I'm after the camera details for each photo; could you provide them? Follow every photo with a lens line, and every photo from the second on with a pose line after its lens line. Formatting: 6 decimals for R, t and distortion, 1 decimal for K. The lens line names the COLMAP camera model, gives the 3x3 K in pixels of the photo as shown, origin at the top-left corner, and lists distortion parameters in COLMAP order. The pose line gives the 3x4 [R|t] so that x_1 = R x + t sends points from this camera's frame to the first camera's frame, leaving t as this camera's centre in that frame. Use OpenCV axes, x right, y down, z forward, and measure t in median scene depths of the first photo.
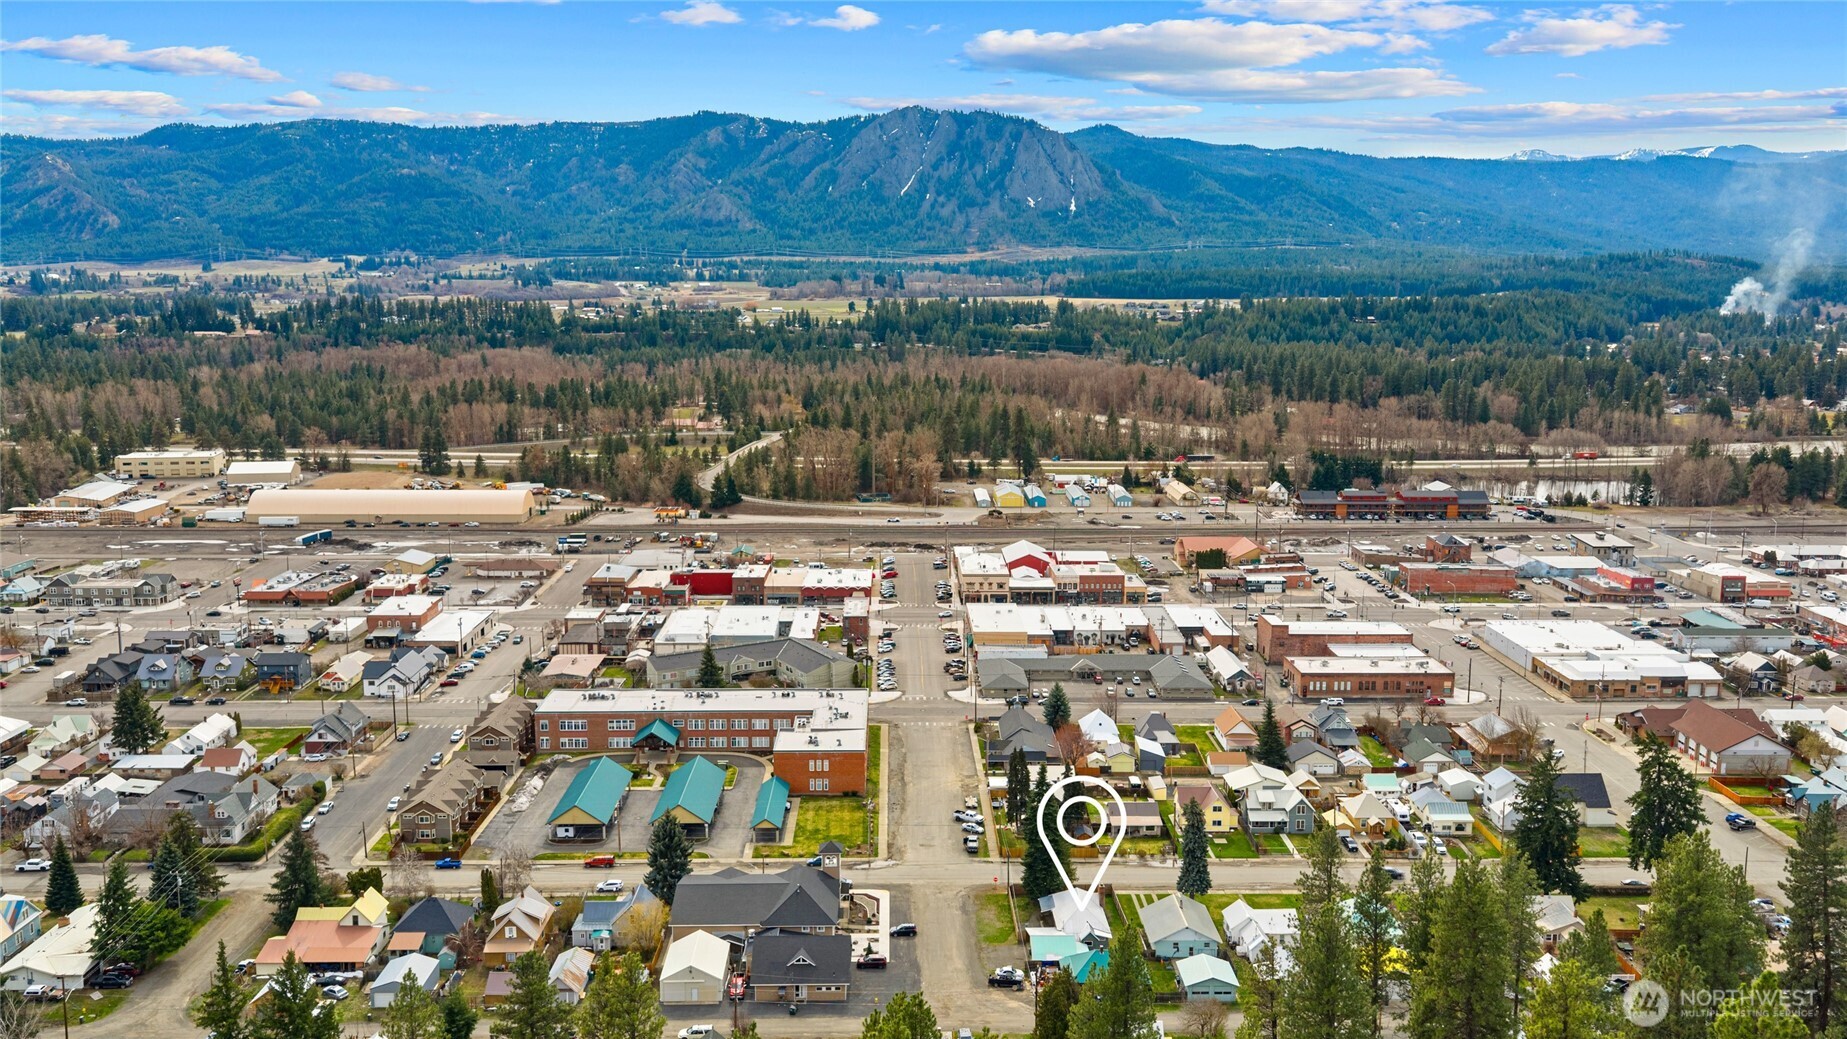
lens RADIAL K [[1444.7, 0, 923.5], [0, 1444.7, 519.5], [0, 0, 1]] dist [0.002775, 0.001041]
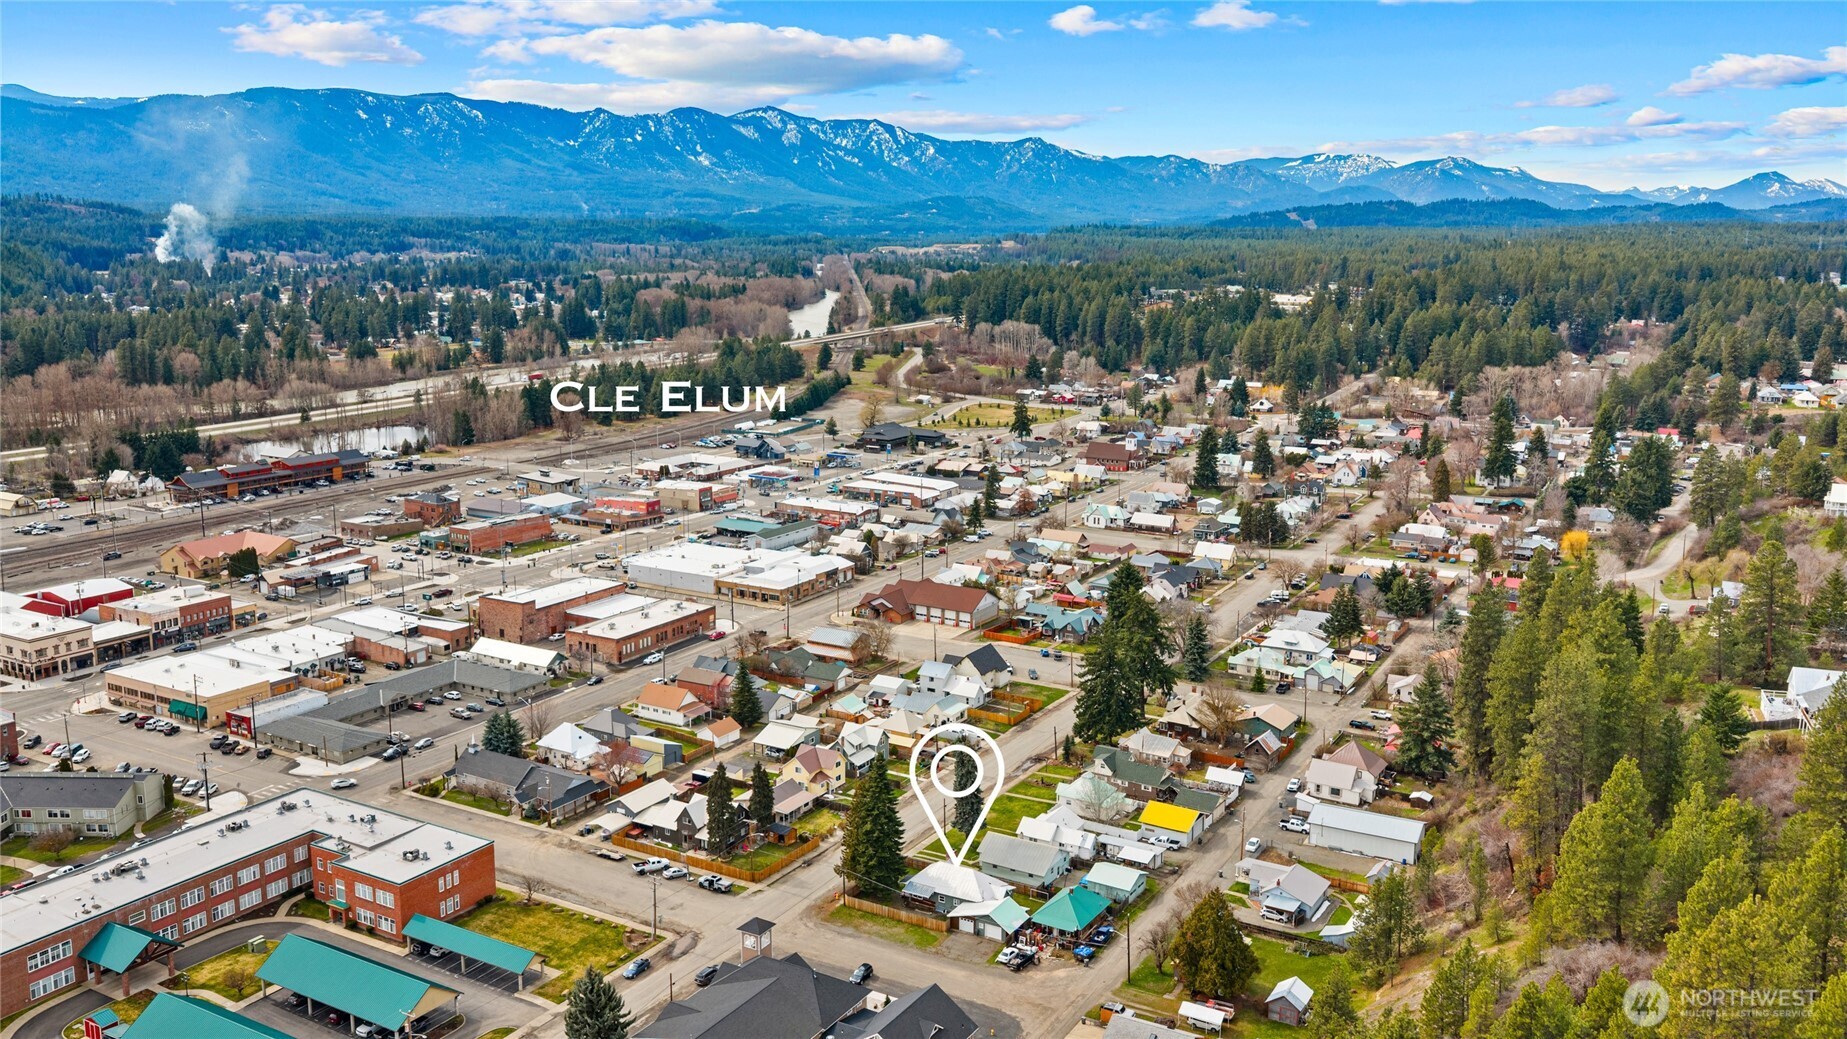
lens RADIAL K [[1505.3, 0, 923.5], [0, 1505.3, 519.5], [0, 0, 1]] dist [-0.035288, -0.001278]
pose [[0.506847, -0.161051, 0.846858, -0.446364], [0.134960, 0.985104, 0.106568, -0.048300], [-0.851406, 0.060279, 0.521032, 0.297492]]
